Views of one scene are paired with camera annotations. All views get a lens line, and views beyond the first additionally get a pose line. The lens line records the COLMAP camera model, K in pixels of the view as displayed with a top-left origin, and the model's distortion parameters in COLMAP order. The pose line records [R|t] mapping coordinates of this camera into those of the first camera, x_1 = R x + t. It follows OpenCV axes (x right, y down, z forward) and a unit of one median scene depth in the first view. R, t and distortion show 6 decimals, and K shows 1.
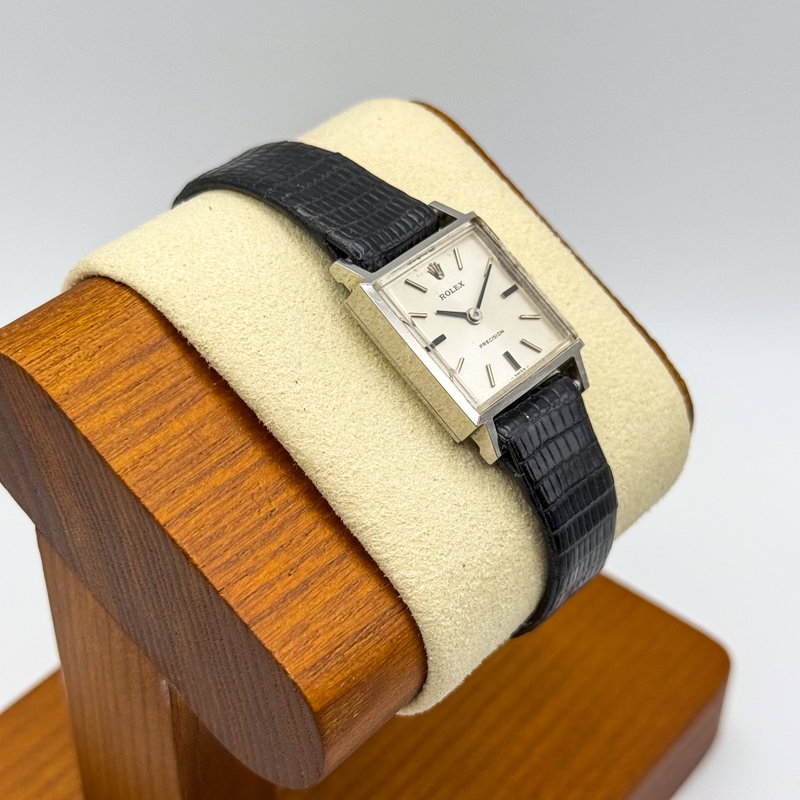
lens RADIAL K [[1756.3, 0, 400.0], [0, 1756.3, 400.0], [0, 0, 1]] dist [0.096367, 0.557965]
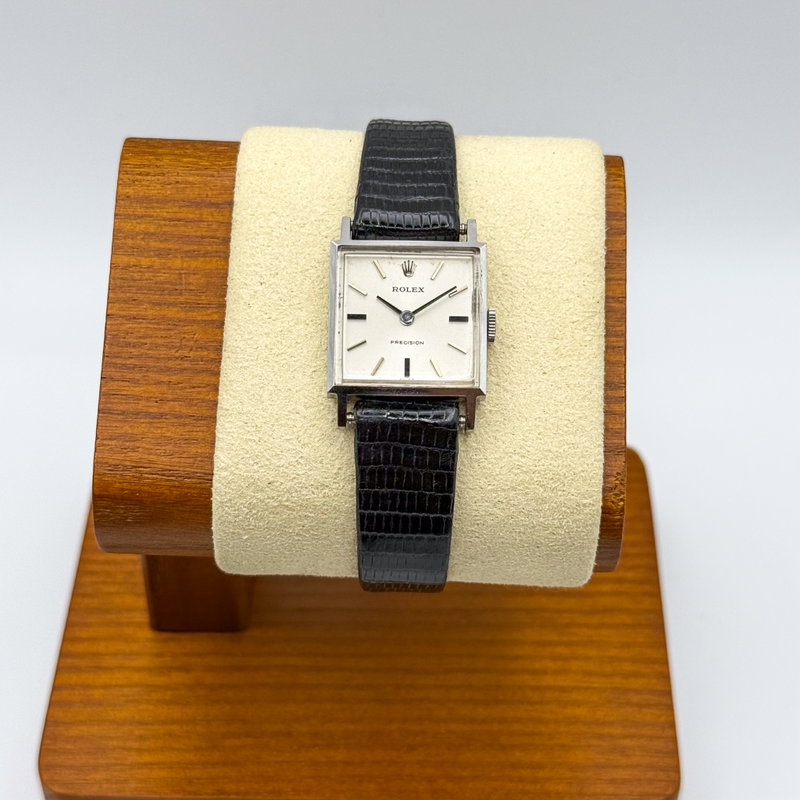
lens RADIAL K [[1756.3, 0, 400.0], [0, 1756.3, 400.0], [0, 0, 1]] dist [0.096367, 0.557965]
pose [[0.617042, 0.539817, -0.572588, 0.770550], [-0.500519, 0.830695, 0.243773, -0.299265], [0.607239, 0.136173, 0.782763, 0.107179]]
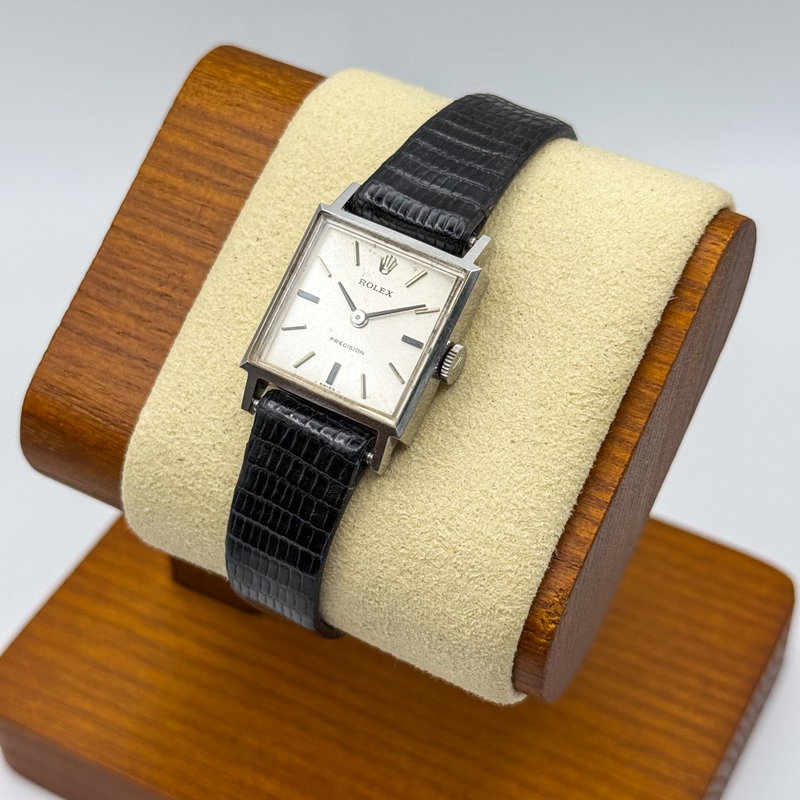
lens RADIAL K [[1756.3, 0, 400.0], [0, 1756.3, 400.0], [0, 0, 1]] dist [0.096367, 0.557965]
pose [[0.184375, 0.684517, -0.705296, 0.796289], [-0.614319, 0.640416, 0.460956, -0.505289], [0.767215, 0.348288, 0.538588, 0.538404]]
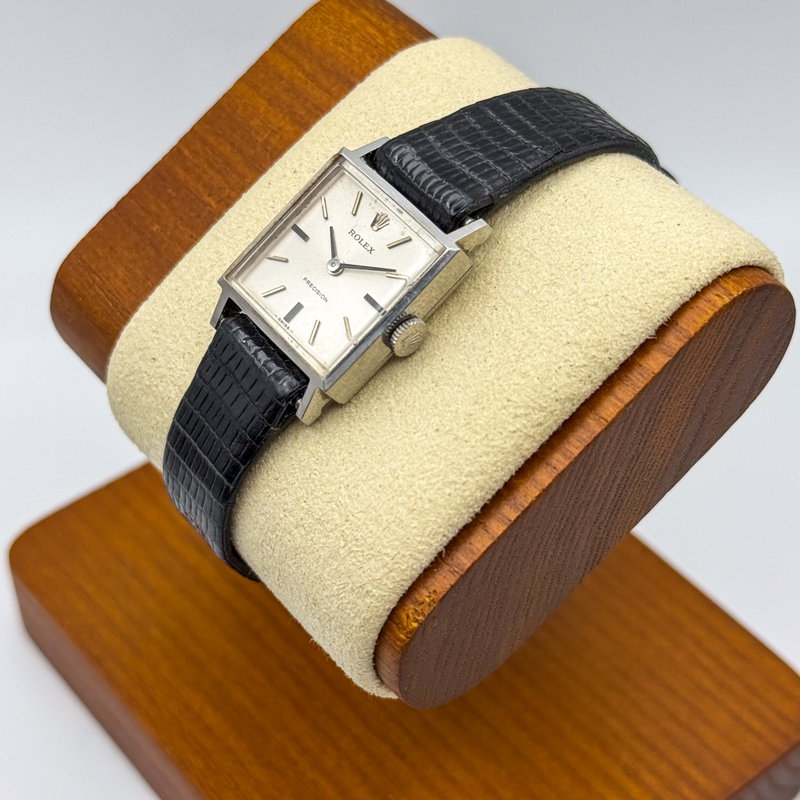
lens RADIAL K [[1756.3, 0, 400.0], [0, 1756.3, 400.0], [0, 0, 1]] dist [0.096367, 0.557965]
pose [[-0.205753, 0.665644, -0.717344, 0.802418], [-0.641115, 0.462126, 0.612708, -0.654689], [0.739349, 0.585967, 0.331671, 0.794449]]
